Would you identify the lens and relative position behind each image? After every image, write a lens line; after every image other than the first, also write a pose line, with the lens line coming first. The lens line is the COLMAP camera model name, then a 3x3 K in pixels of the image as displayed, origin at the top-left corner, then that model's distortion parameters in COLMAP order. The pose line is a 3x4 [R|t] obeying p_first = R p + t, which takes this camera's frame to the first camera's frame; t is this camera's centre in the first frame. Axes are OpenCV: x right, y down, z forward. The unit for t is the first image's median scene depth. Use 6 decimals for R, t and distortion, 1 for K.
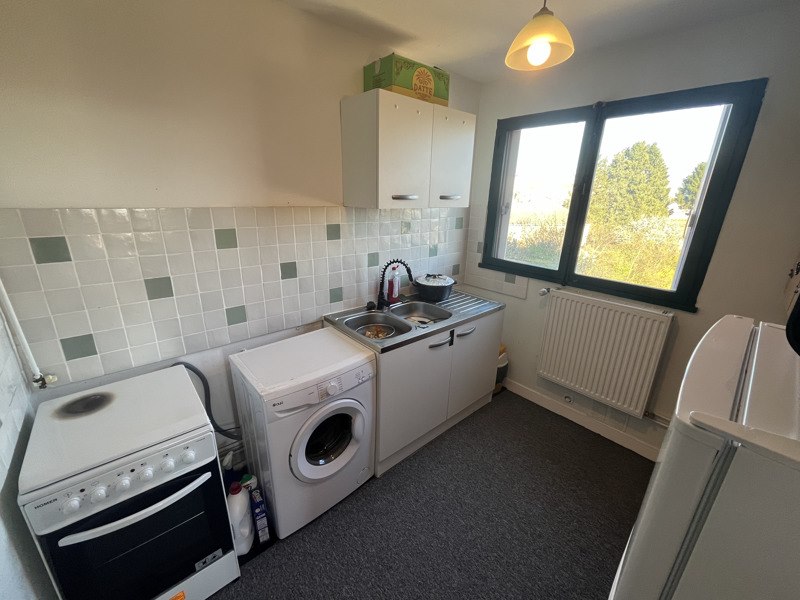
lens RADIAL K [[327.5, 0, 400.0], [0, 327.5, 300.0], [0, 0, 1]] dist [-0.001377, 0.000096]
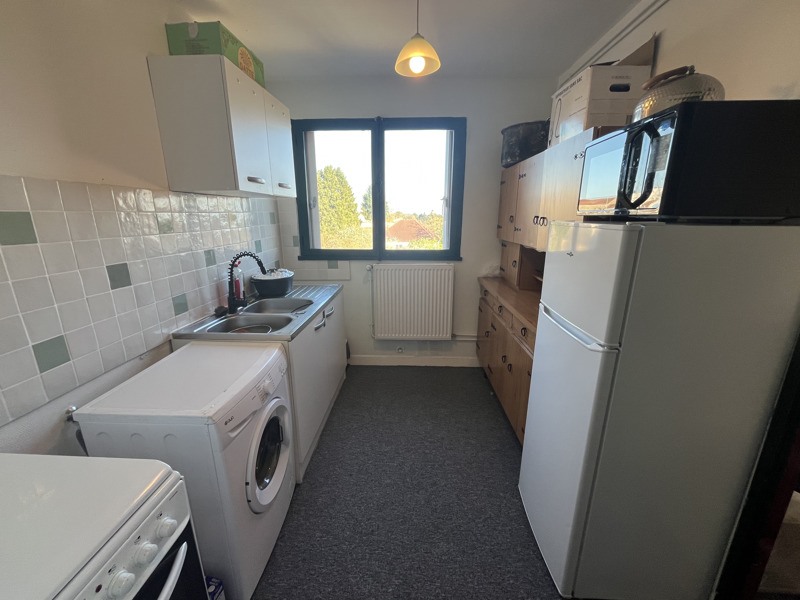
lens RADIAL K [[327.5, 0, 400.0], [0, 327.5, 300.0], [0, 0, 1]] dist [-0.001377, 0.000096]
pose [[0.695116, -0.208433, 0.688018, -0.363790], [0.242136, 0.969008, 0.048925, 0.063113], [-0.676893, 0.132585, 0.724042, 0.075422]]
